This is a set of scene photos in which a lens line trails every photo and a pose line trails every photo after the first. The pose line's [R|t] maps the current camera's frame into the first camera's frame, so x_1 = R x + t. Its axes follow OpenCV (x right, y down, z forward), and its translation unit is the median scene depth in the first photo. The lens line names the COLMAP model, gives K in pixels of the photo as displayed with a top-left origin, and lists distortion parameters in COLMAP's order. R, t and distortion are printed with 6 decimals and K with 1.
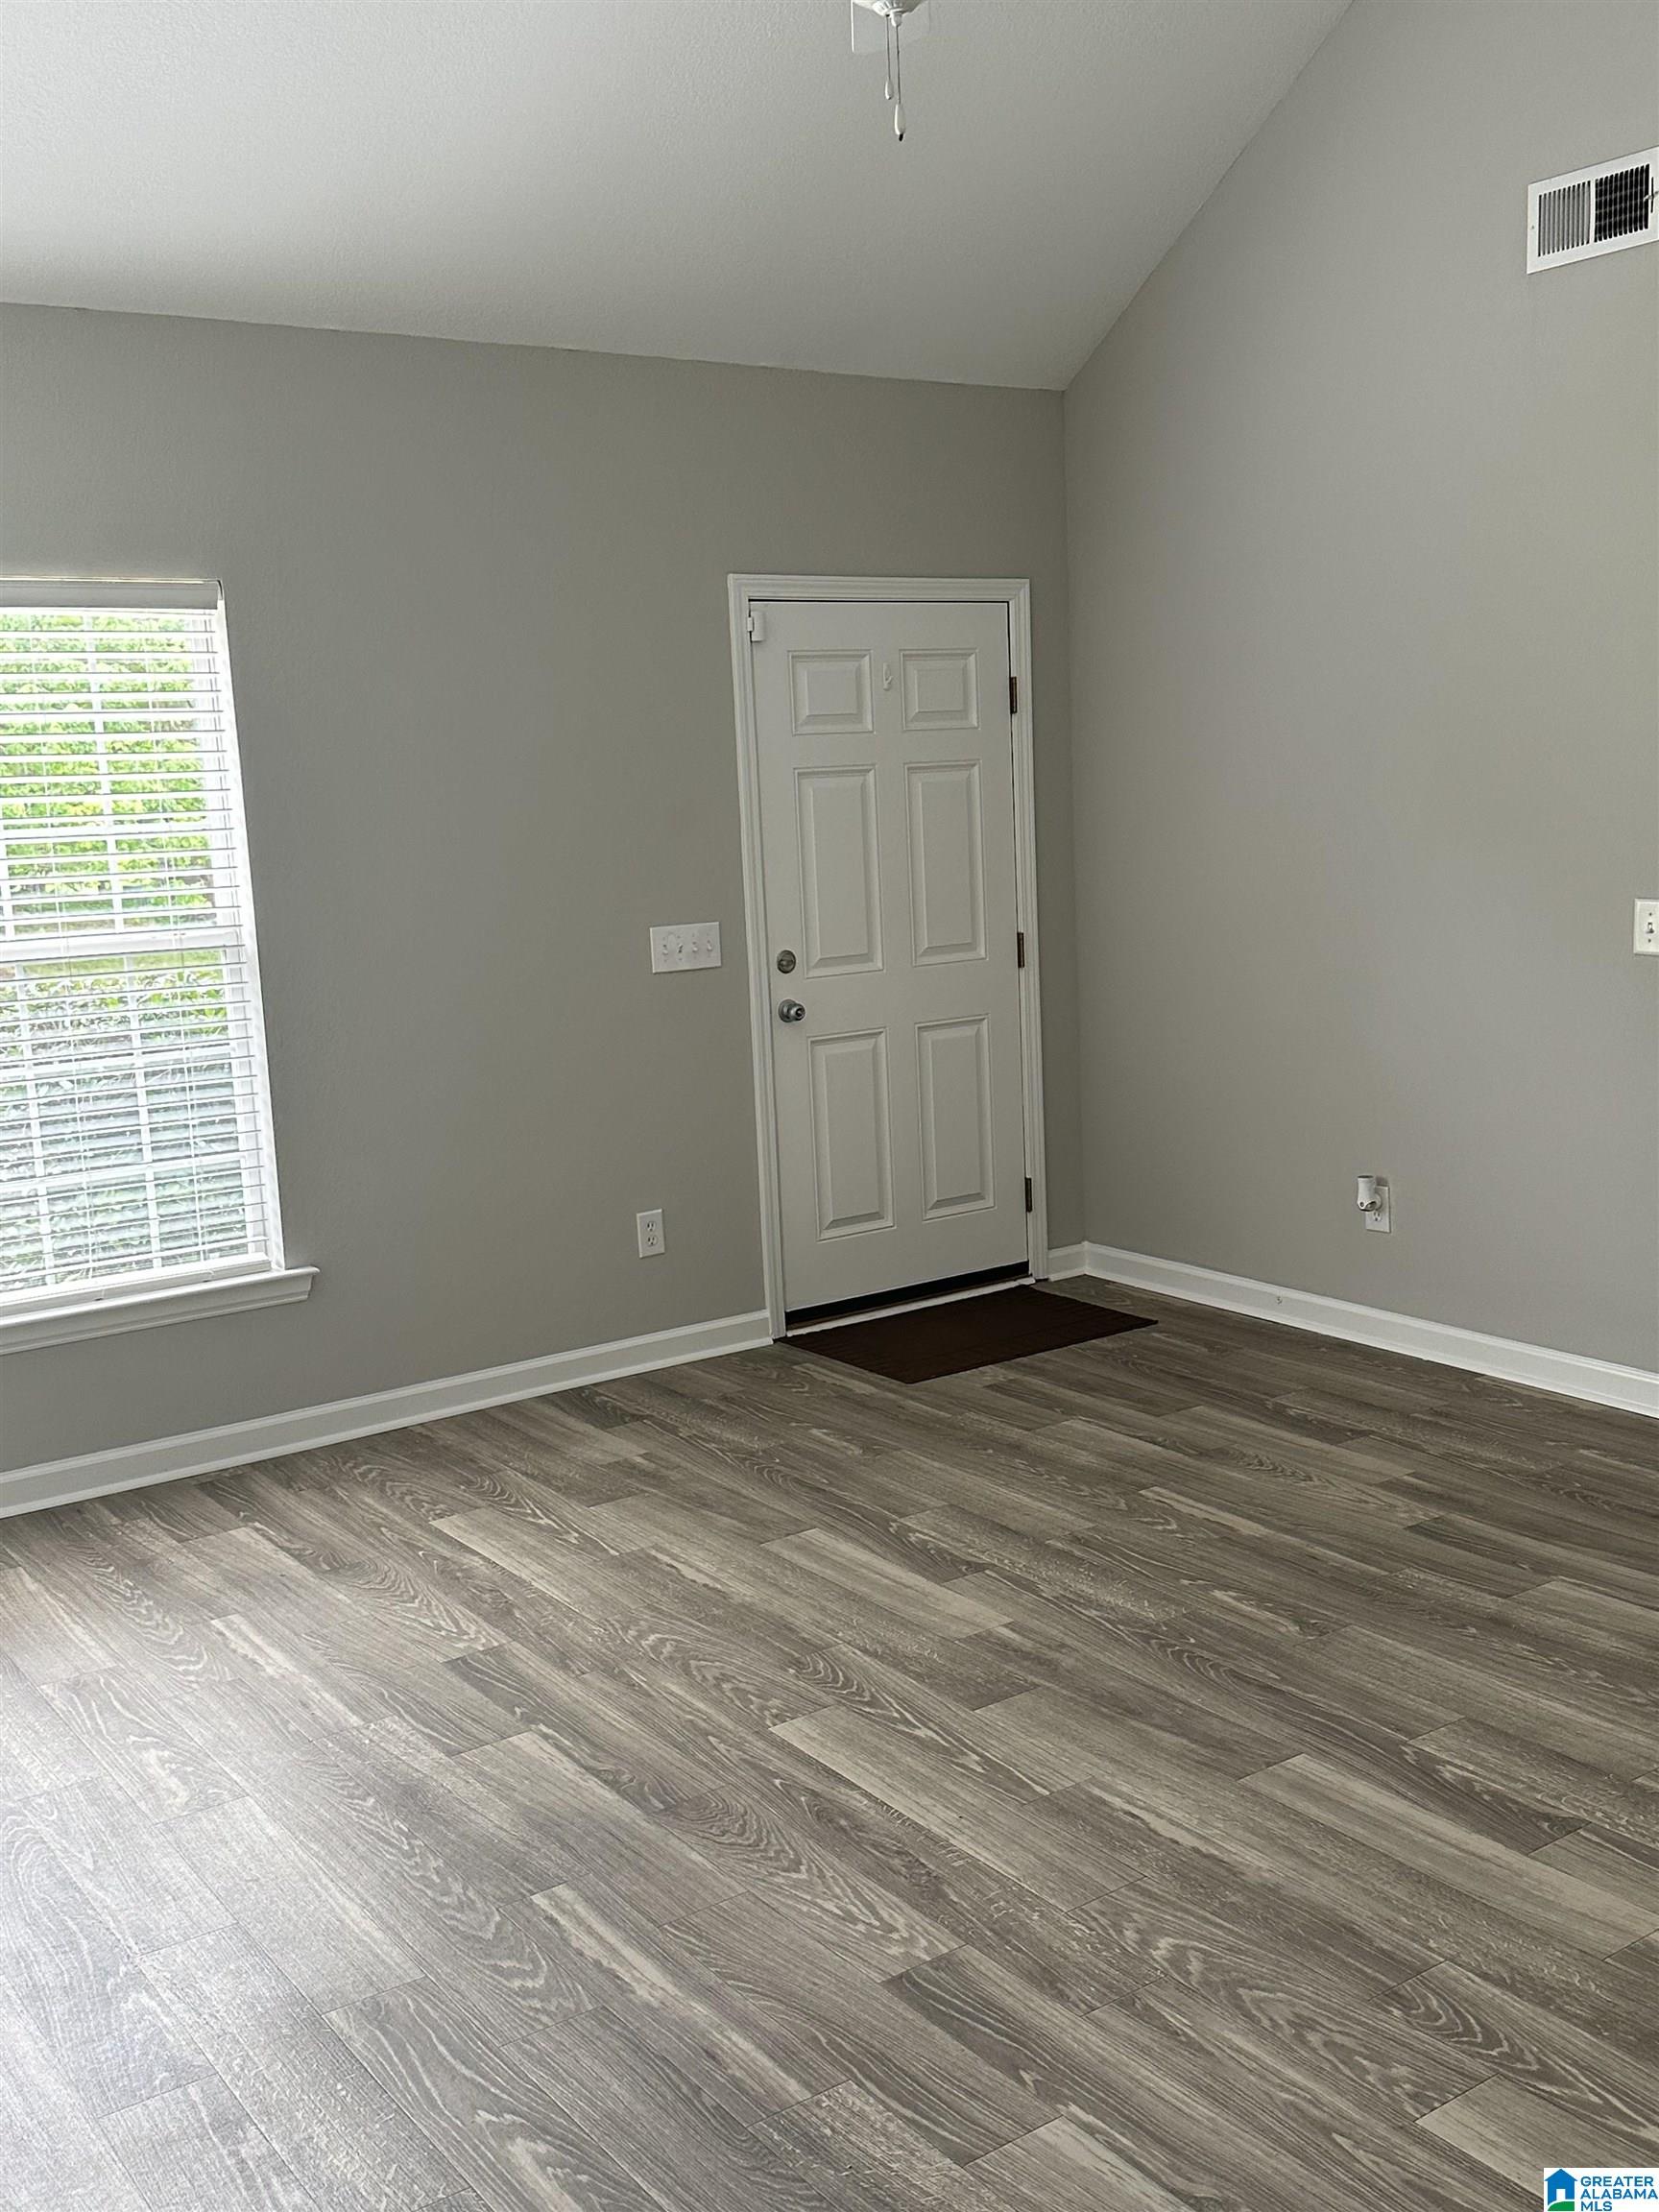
lens RADIAL K [[2125.0, 0, 818.5], [0, 2125.0, 1093.8], [0, 0, 1]] dist [0.051809, 0.000000]
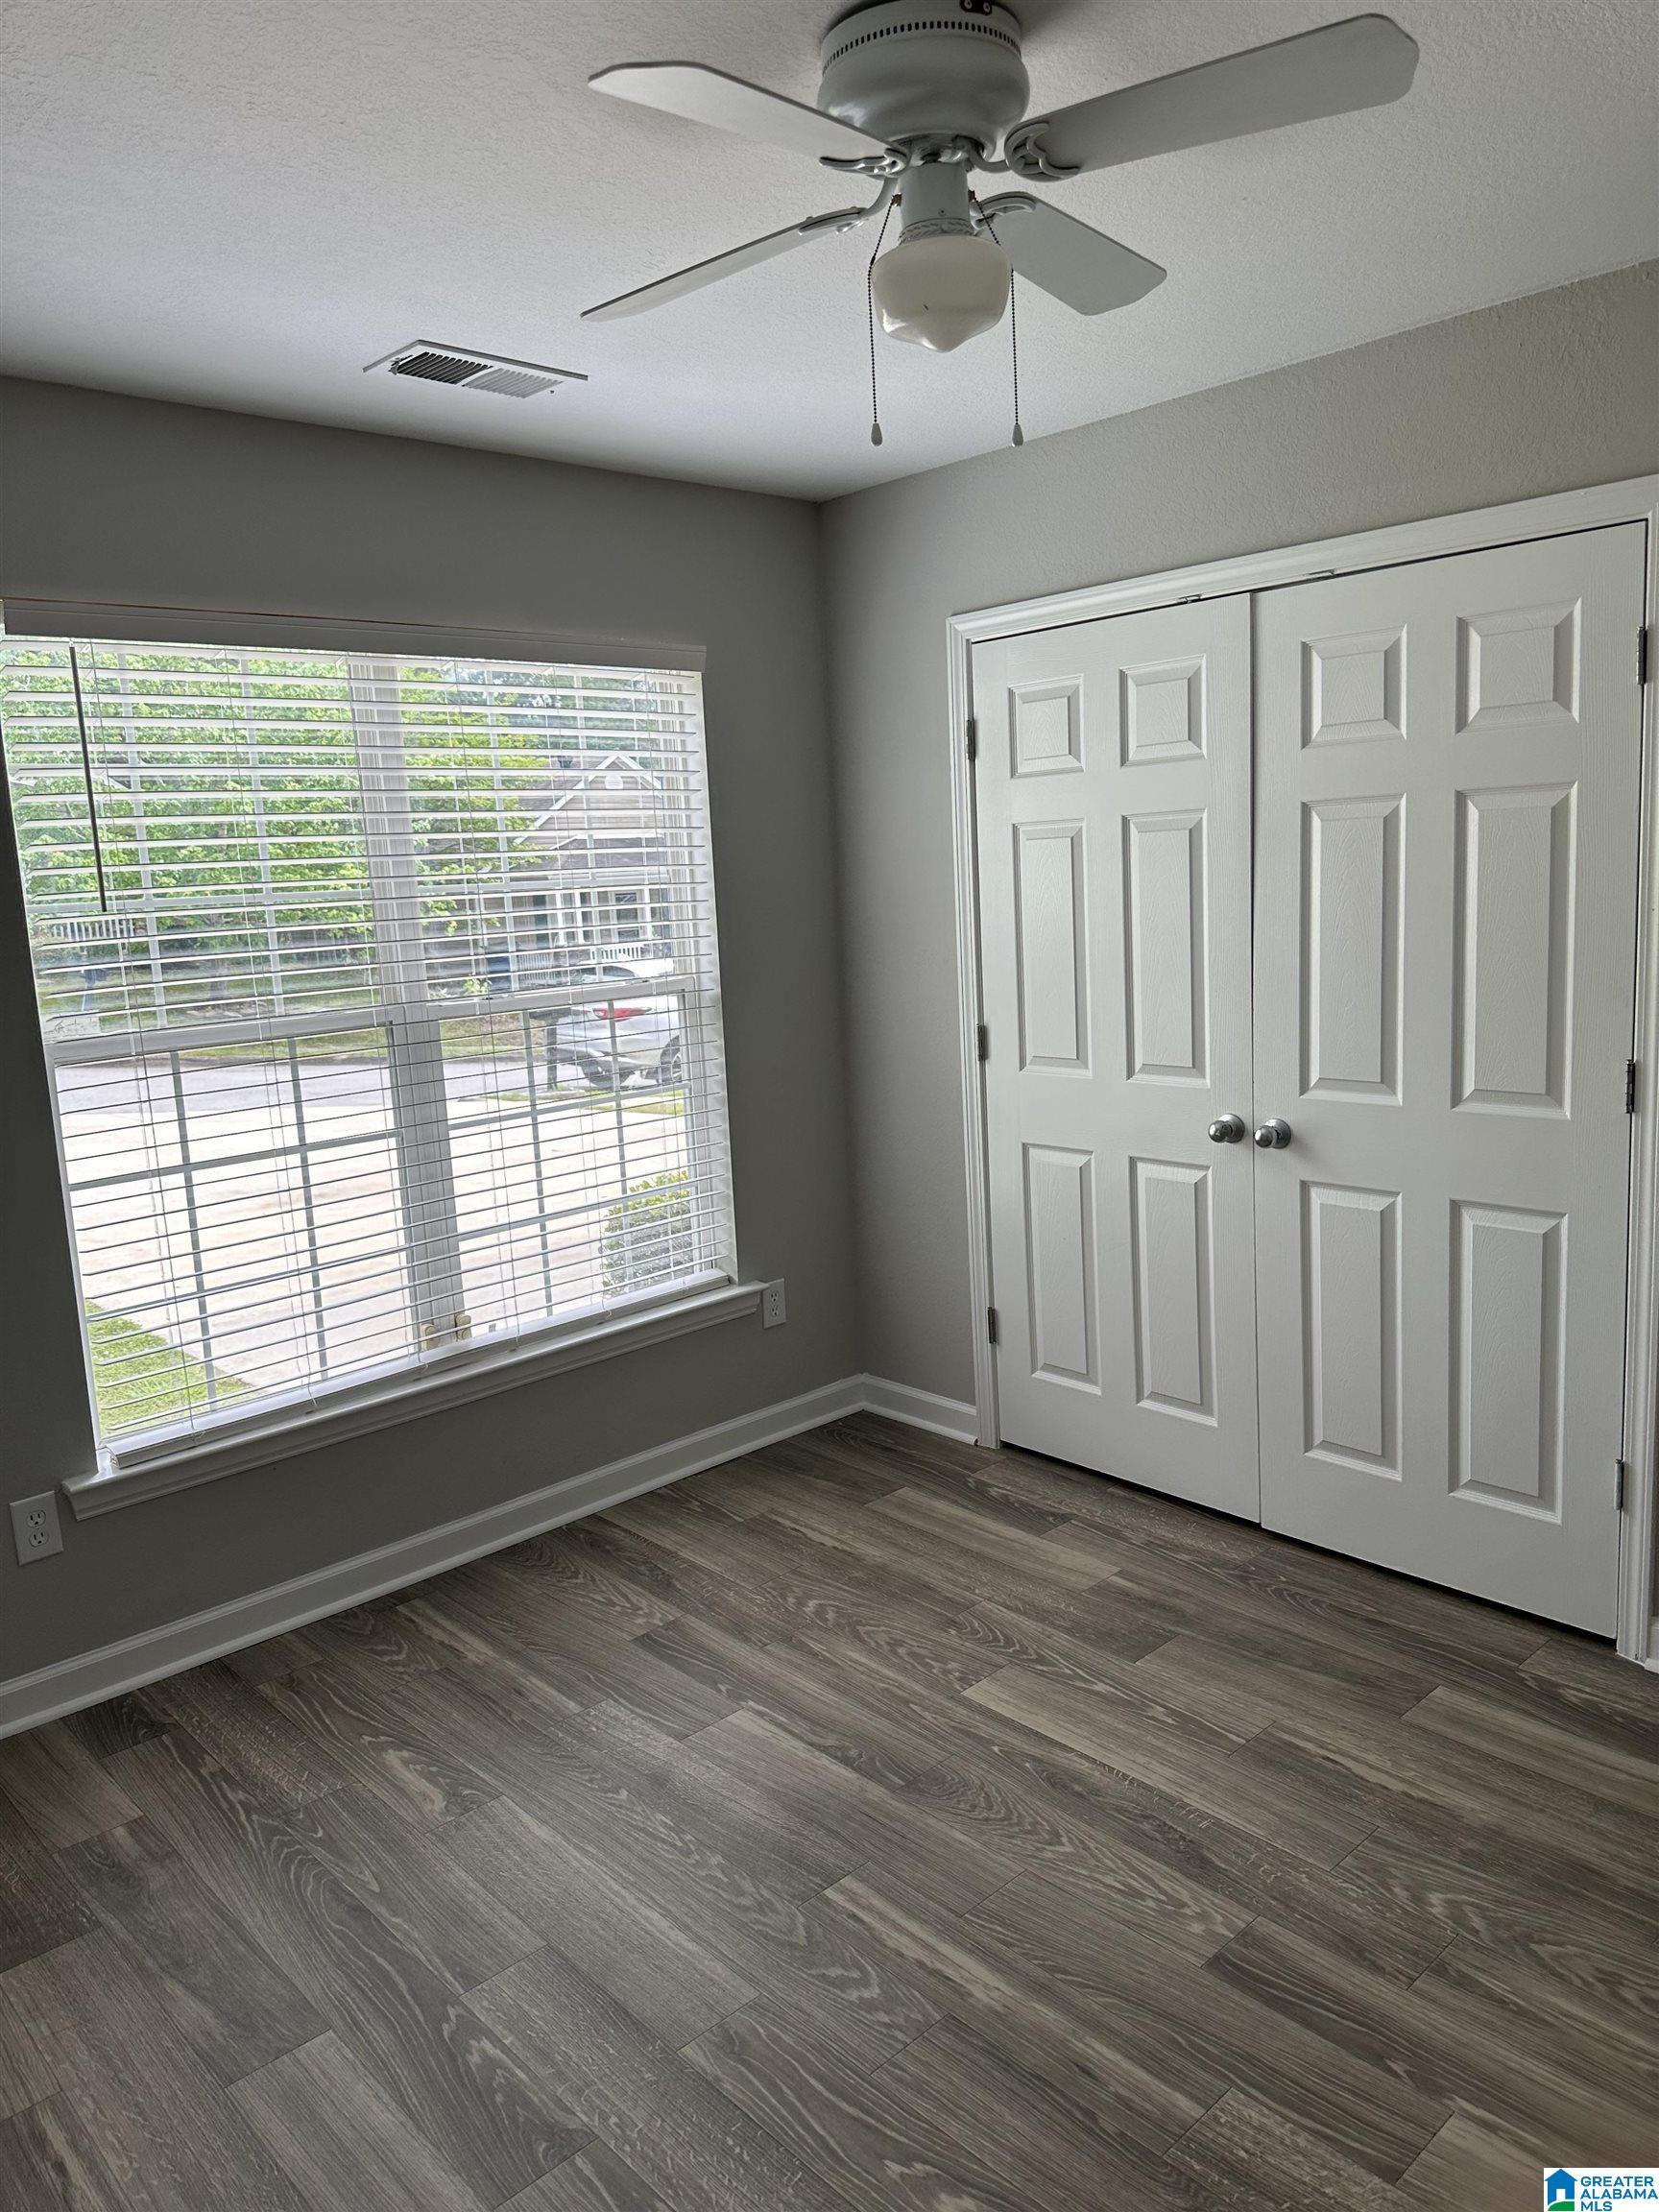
lens RADIAL K [[1565.8, 0, 814.2], [0, 1565.8, 1097.5], [0, 0, 1]] dist [0.038008, -0.021177]
pose [[0.990705, -0.024878, 0.133733, -0.220432], [0.024092, 0.999682, 0.007493, -0.022684], [-0.133876, -0.004202, 0.990989, 0.215870]]
